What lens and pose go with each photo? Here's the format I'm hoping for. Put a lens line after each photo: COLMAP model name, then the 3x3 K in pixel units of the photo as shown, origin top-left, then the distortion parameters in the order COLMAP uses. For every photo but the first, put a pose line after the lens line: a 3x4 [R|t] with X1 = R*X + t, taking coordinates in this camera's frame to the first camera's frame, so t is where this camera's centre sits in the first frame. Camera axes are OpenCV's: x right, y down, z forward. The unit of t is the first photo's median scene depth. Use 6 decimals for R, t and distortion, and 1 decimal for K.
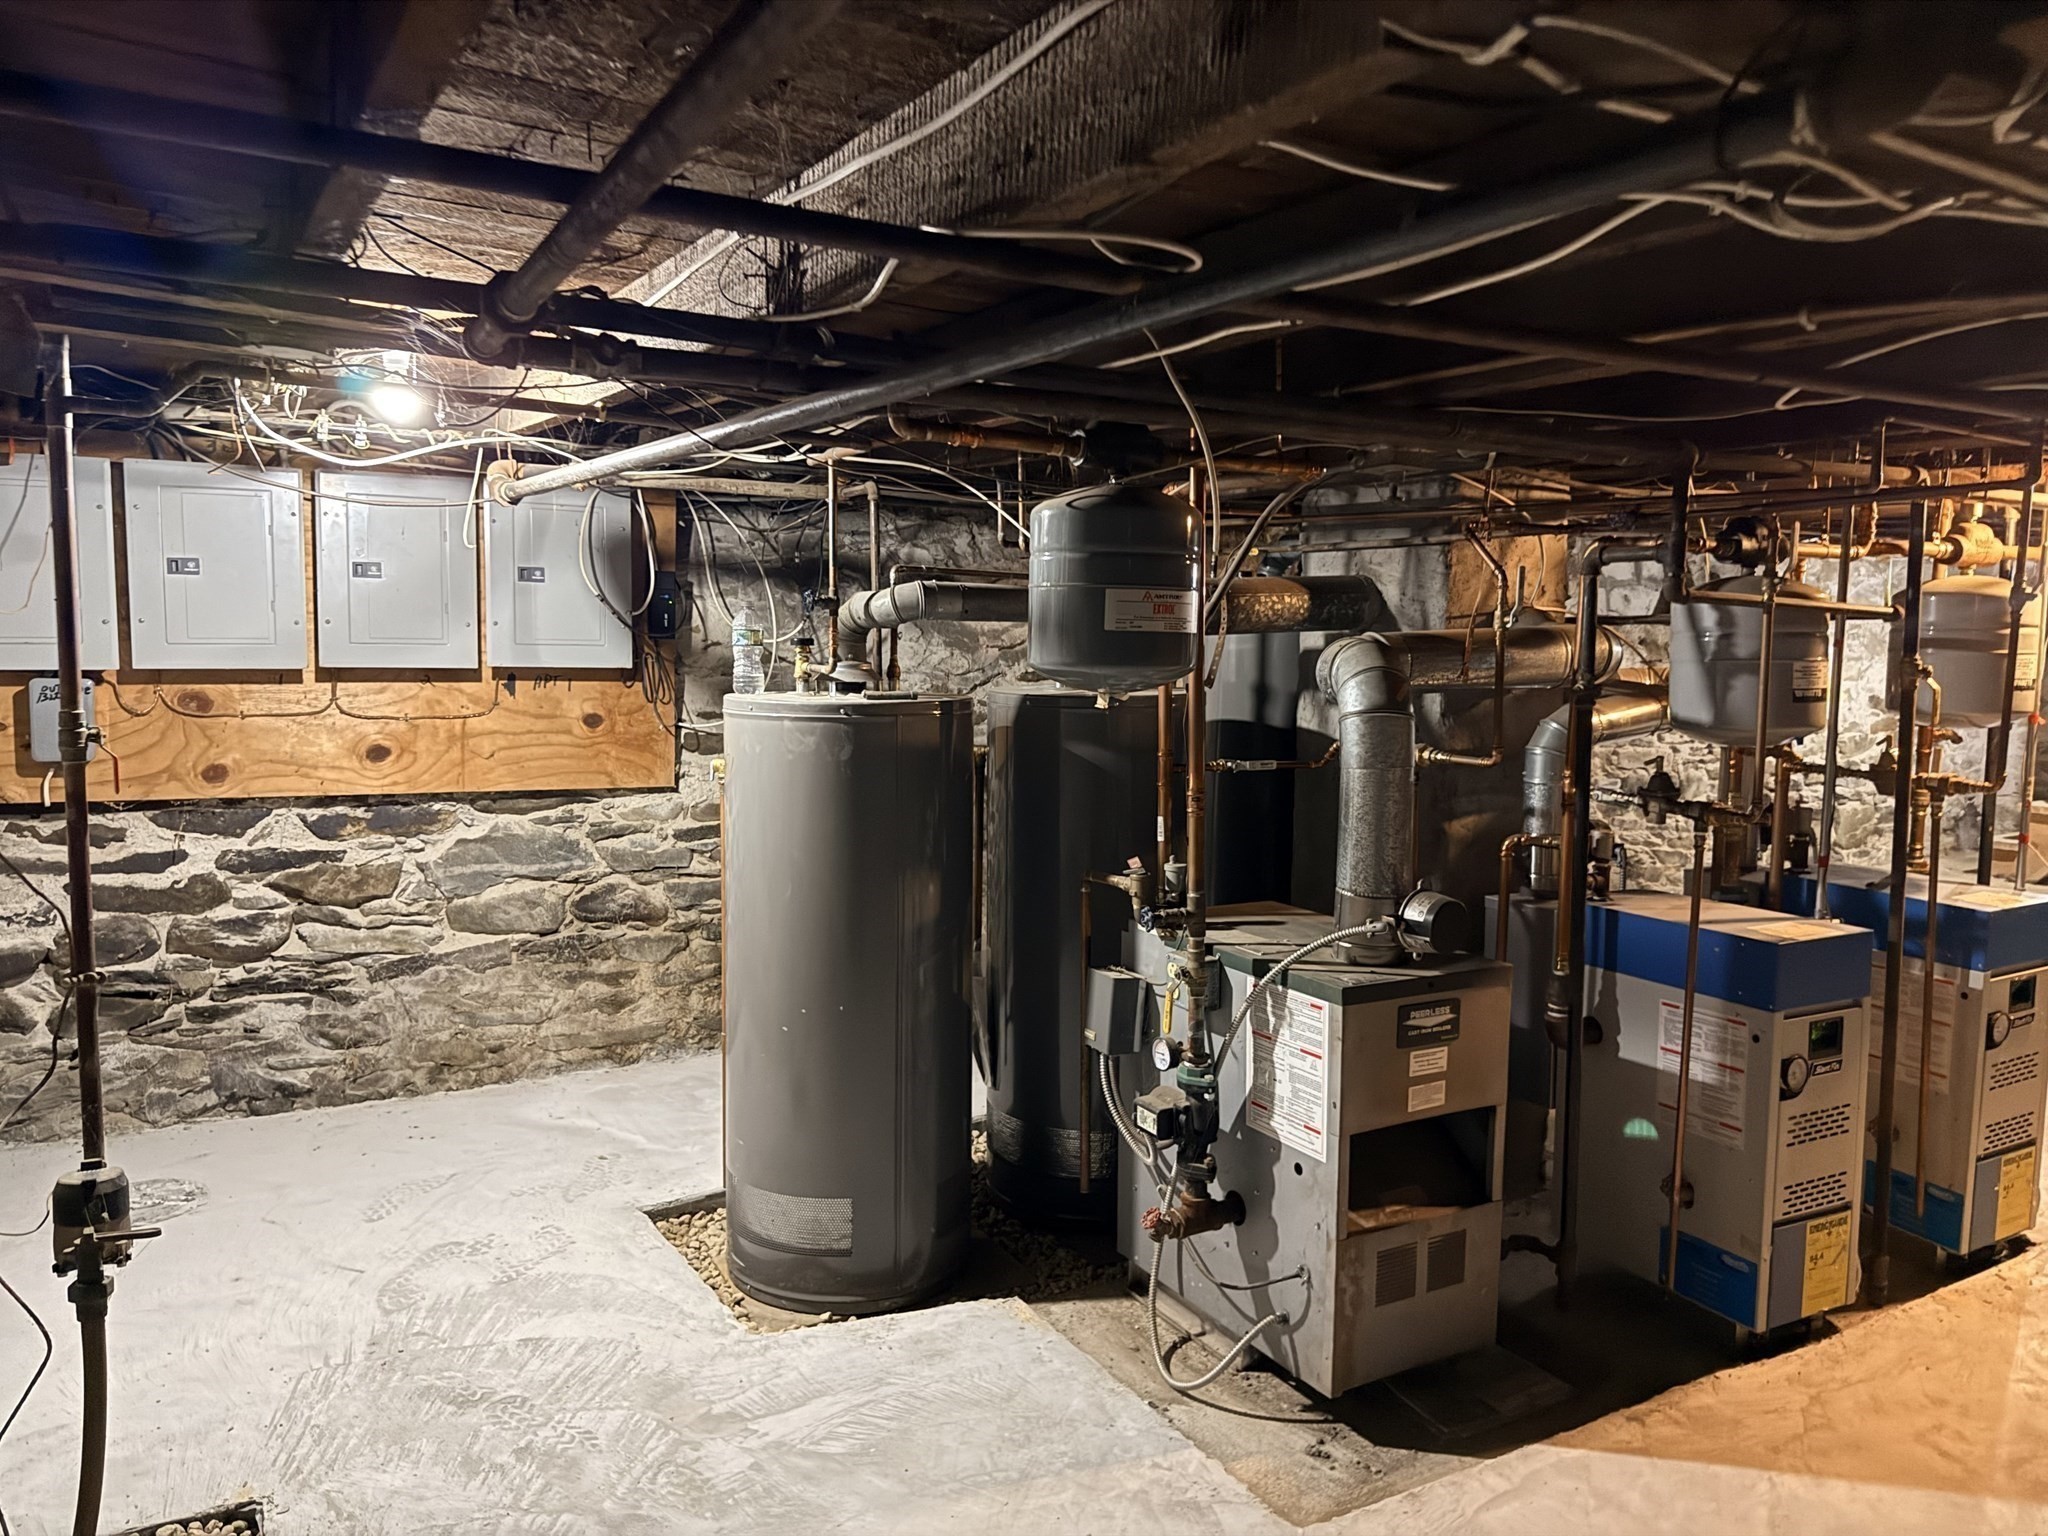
lens RADIAL K [[1447.7, 0, 1029.1], [0, 1447.7, 759.7], [0, 0, 1]] dist [-0.001766, -0.006600]
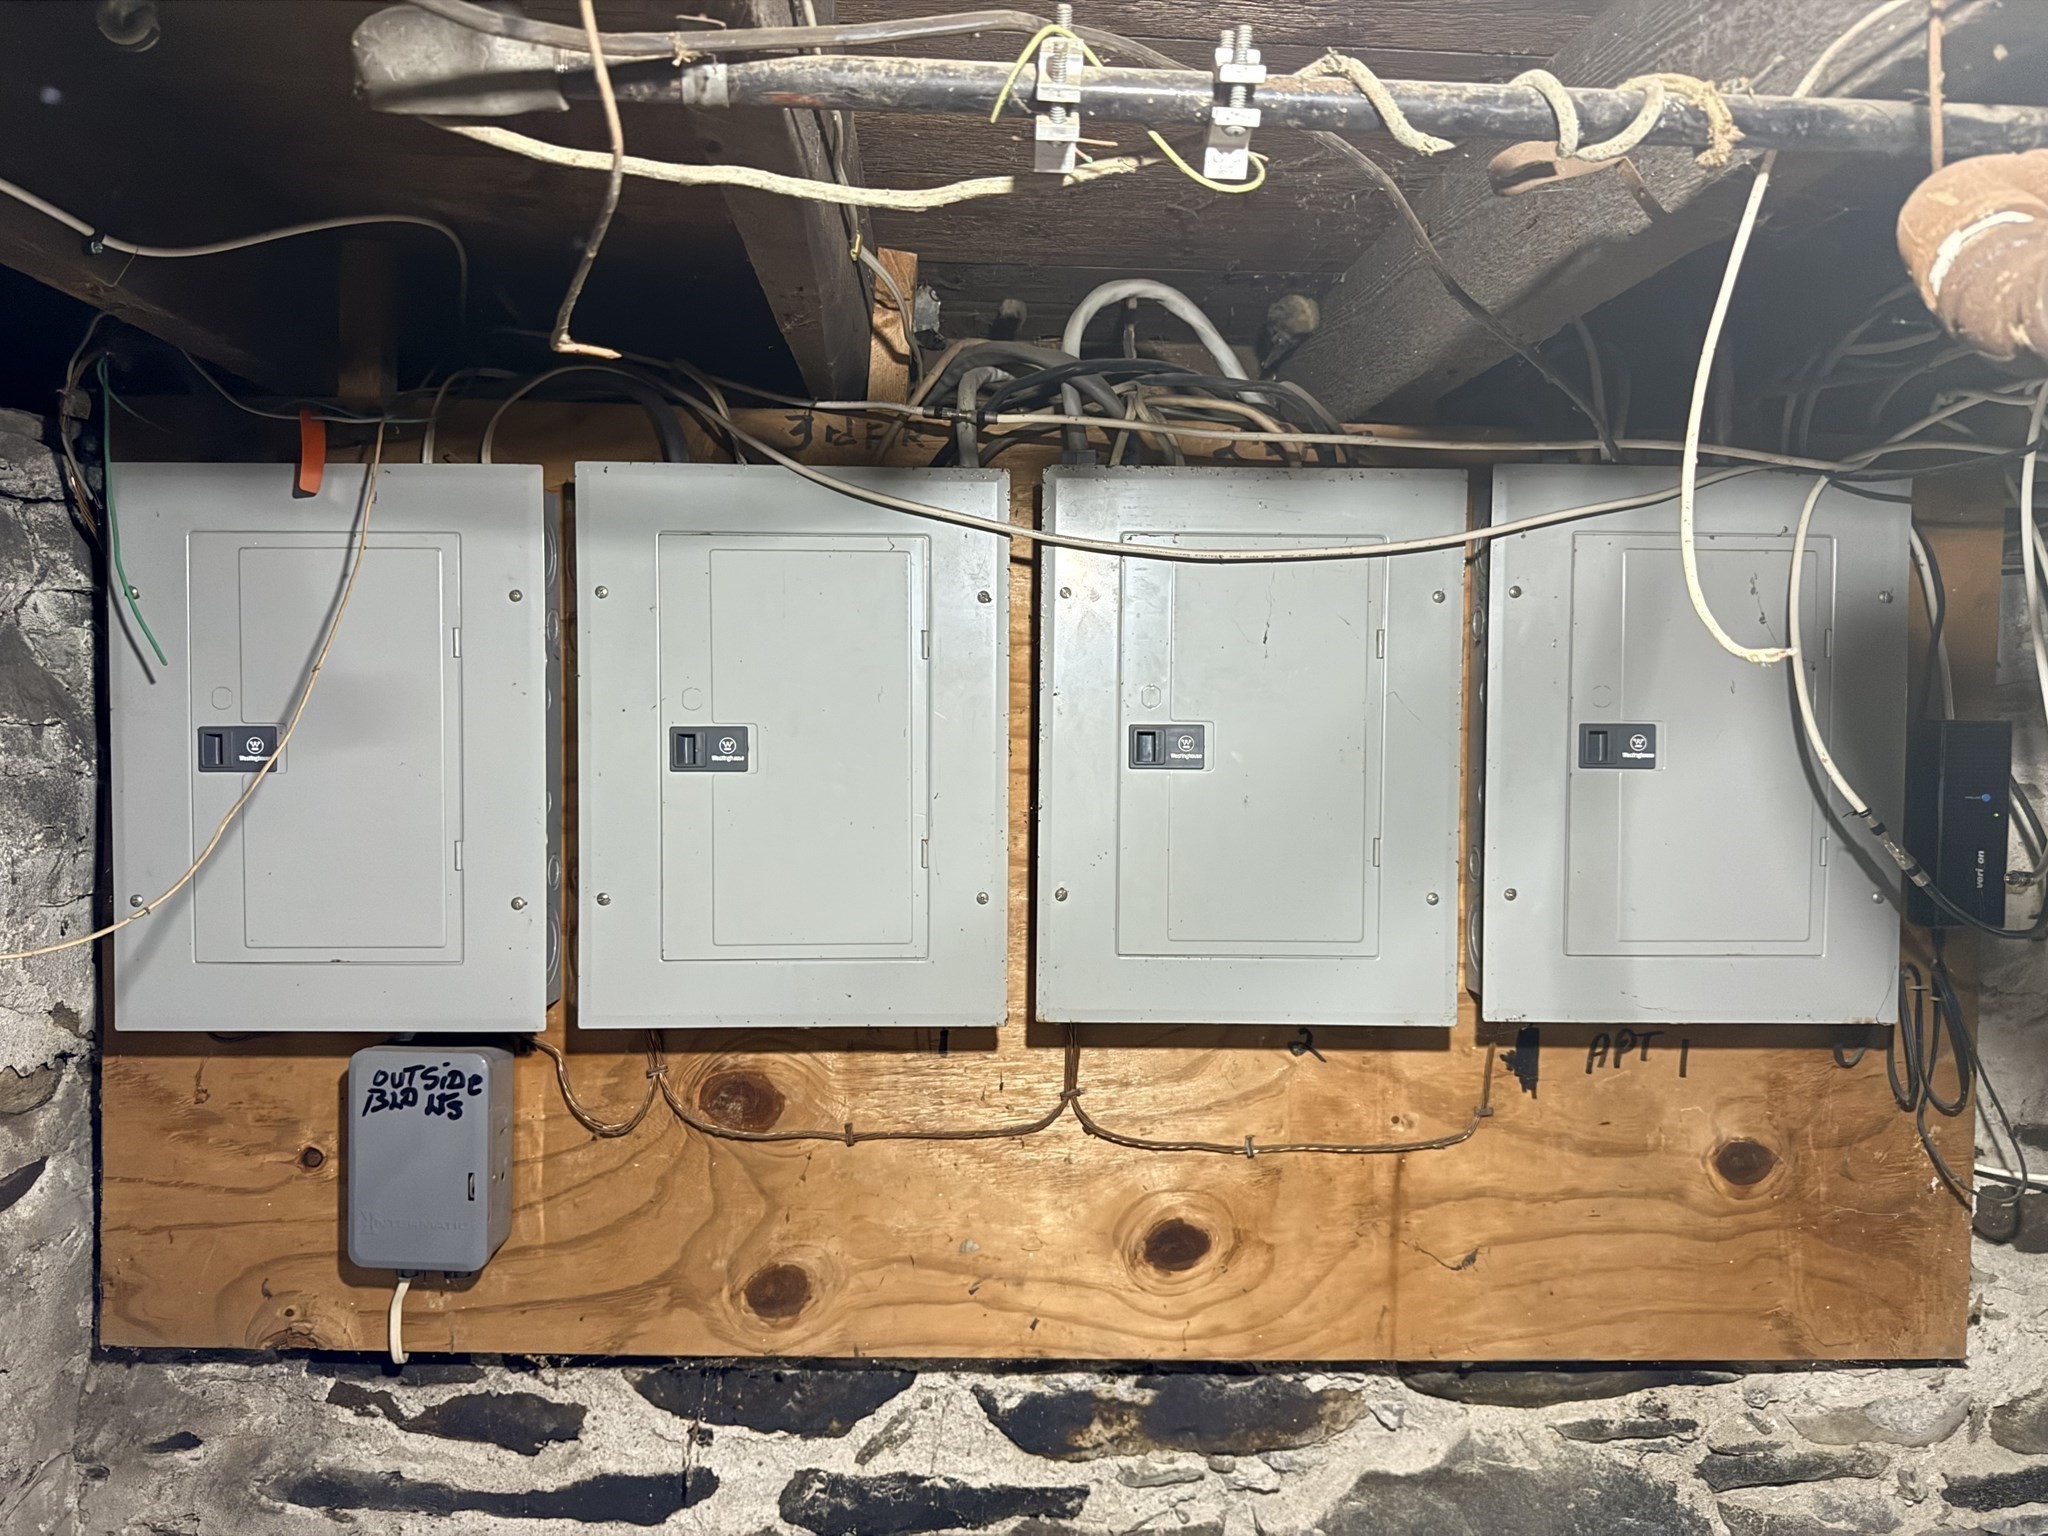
lens RADIAL K [[1424.7, 0, 1024.0], [0, 1424.7, 768.0], [0, 0, 1]] dist [-0.001587, -0.148663]
pose [[0.884736, -0.000193, -0.466093, -0.320768], [-0.035383, 0.997087, -0.067576, -0.099475], [0.464748, 0.076278, 0.882152, 0.665537]]
